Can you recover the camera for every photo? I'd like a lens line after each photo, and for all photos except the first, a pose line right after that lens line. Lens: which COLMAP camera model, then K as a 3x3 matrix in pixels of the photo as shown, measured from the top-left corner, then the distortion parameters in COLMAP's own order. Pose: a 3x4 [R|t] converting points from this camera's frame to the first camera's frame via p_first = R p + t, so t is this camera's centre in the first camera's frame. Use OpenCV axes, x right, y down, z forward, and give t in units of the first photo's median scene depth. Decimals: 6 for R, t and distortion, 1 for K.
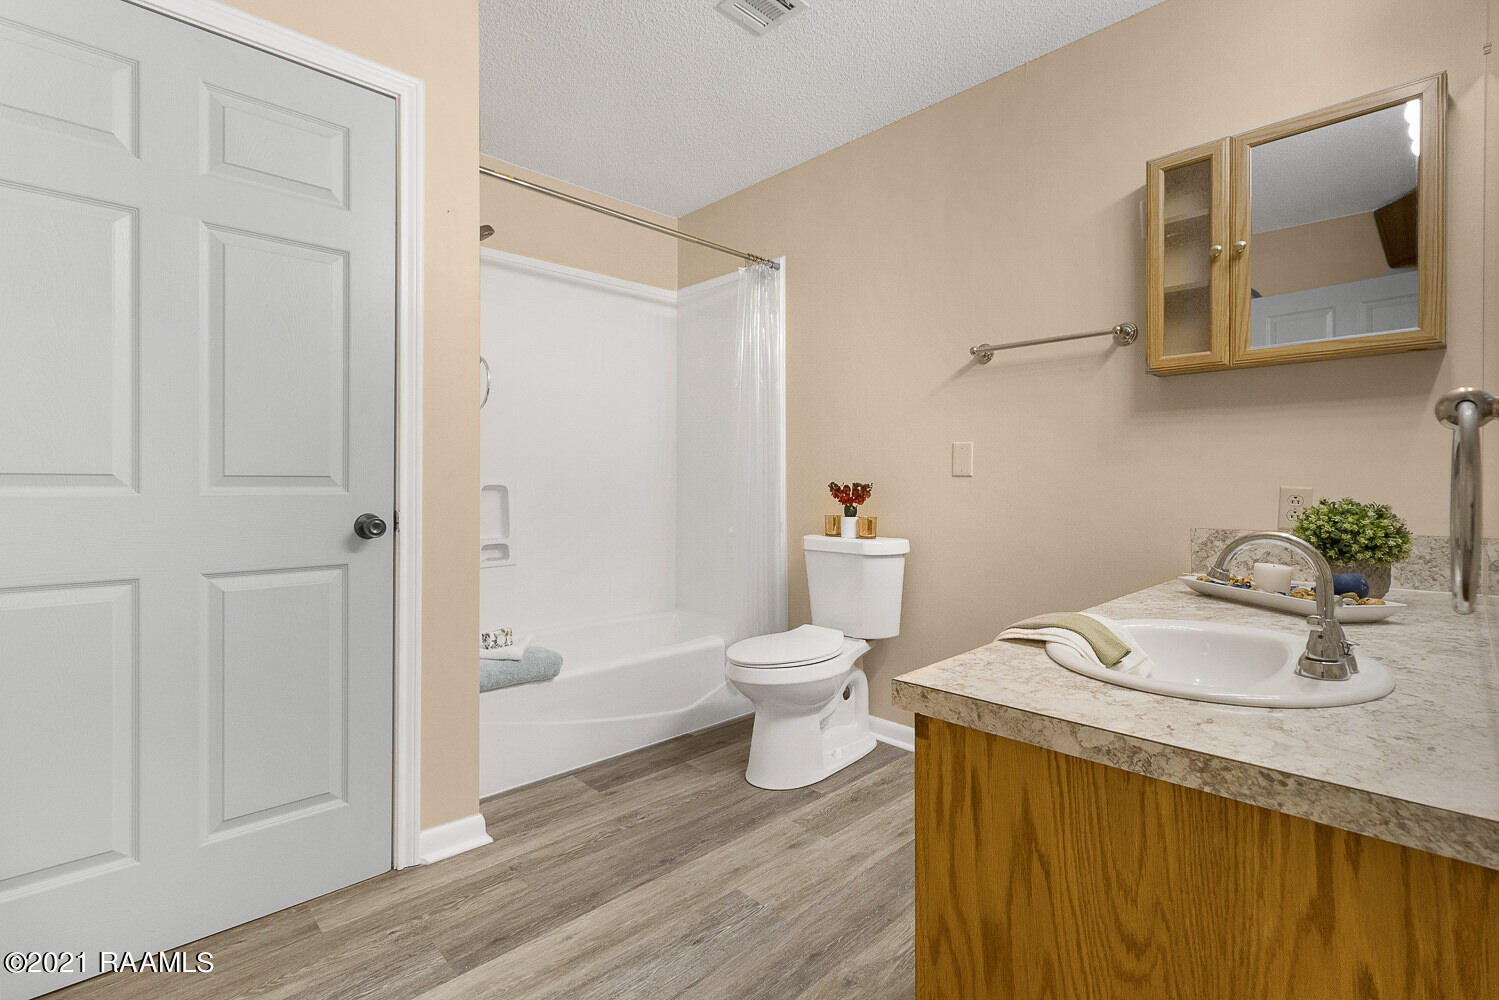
lens RADIAL K [[695.0, 0, 748.4], [0, 695.0, 493.3], [0, 0, 1]] dist [-0.002951, 0.000941]
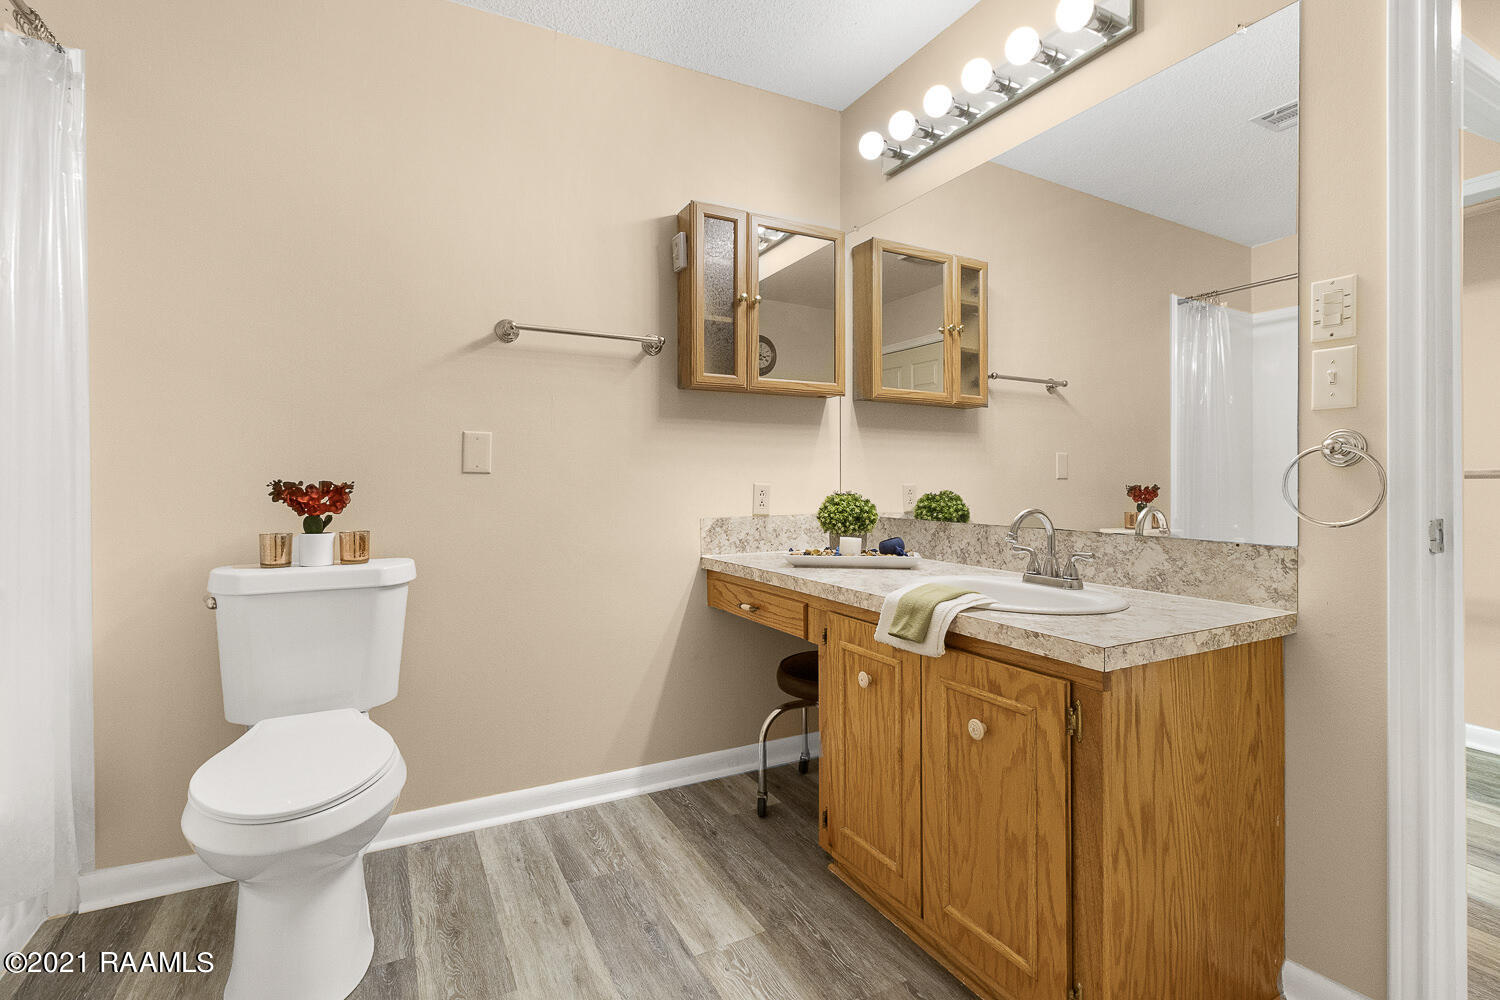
lens RADIAL K [[695.5, 0, 757.6], [0, 695.5, 485.3], [0, 0, 1]] dist [-0.002951, 0.000941]
pose [[0.278618, -0.002961, 0.960397, -0.542302], [0.016768, 0.999858, -0.001782, -0.004260], [-0.960256, 0.016600, 0.278628, 0.631372]]
